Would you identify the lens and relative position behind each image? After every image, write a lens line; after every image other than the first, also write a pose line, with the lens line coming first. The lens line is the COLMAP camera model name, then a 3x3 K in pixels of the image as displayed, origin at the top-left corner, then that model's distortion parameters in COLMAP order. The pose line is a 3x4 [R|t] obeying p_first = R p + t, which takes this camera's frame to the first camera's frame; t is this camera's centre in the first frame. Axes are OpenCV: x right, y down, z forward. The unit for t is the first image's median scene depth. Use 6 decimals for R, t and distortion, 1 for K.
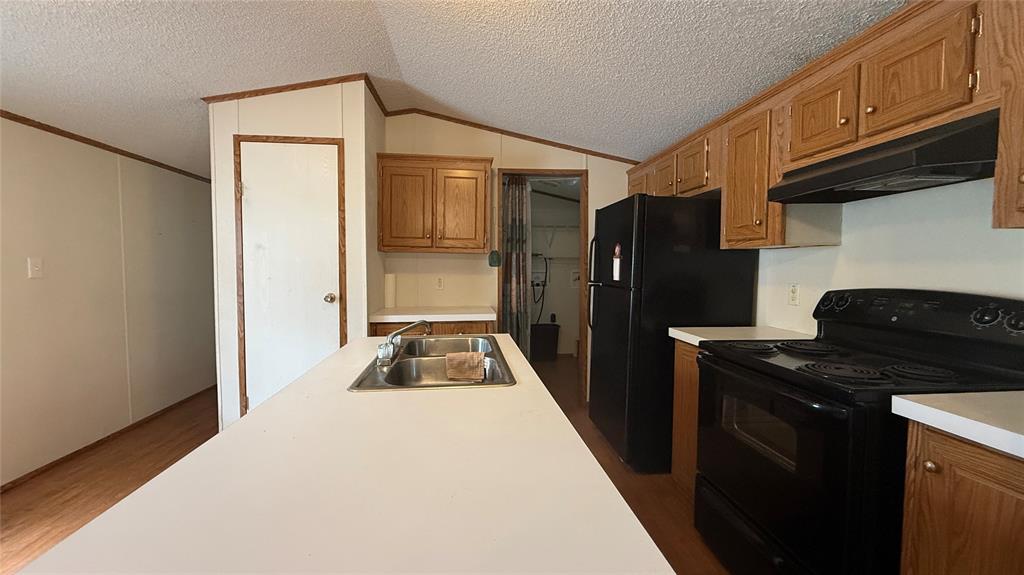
lens RADIAL K [[406.9, 0, 512.0], [0, 406.9, 287.5], [0, 0, 1]] dist [-0.003608, -0.000430]
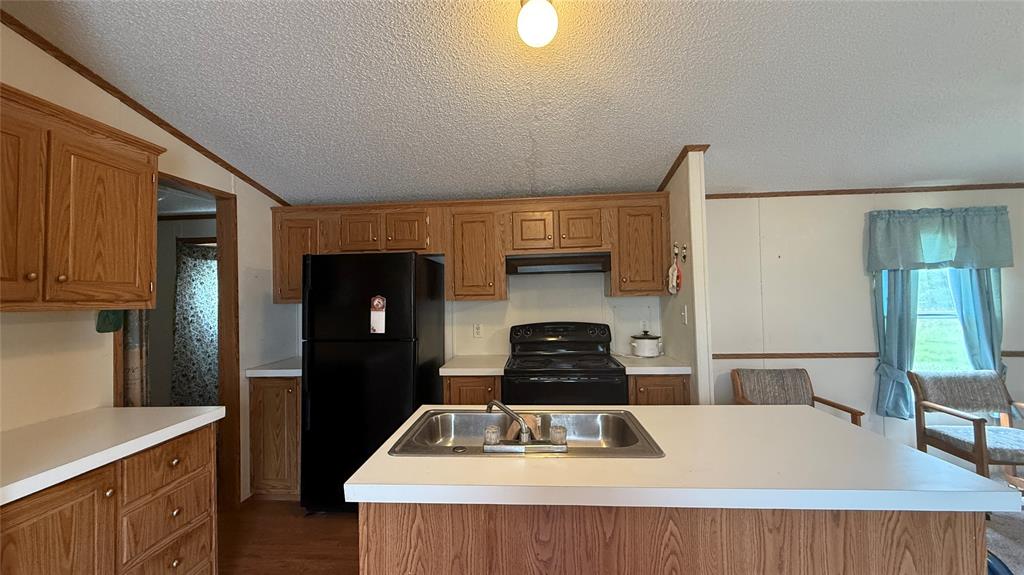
lens RADIAL K [[406.9, 0, 512.0], [0, 406.9, 287.5], [0, 0, 1]] dist [-0.003608, -0.000430]
pose [[0.178224, 0.015818, 0.983863, -0.644193], [0.073983, 0.996825, -0.029429, -0.073899], [-0.981205, 0.078034, 0.176488, 0.493331]]
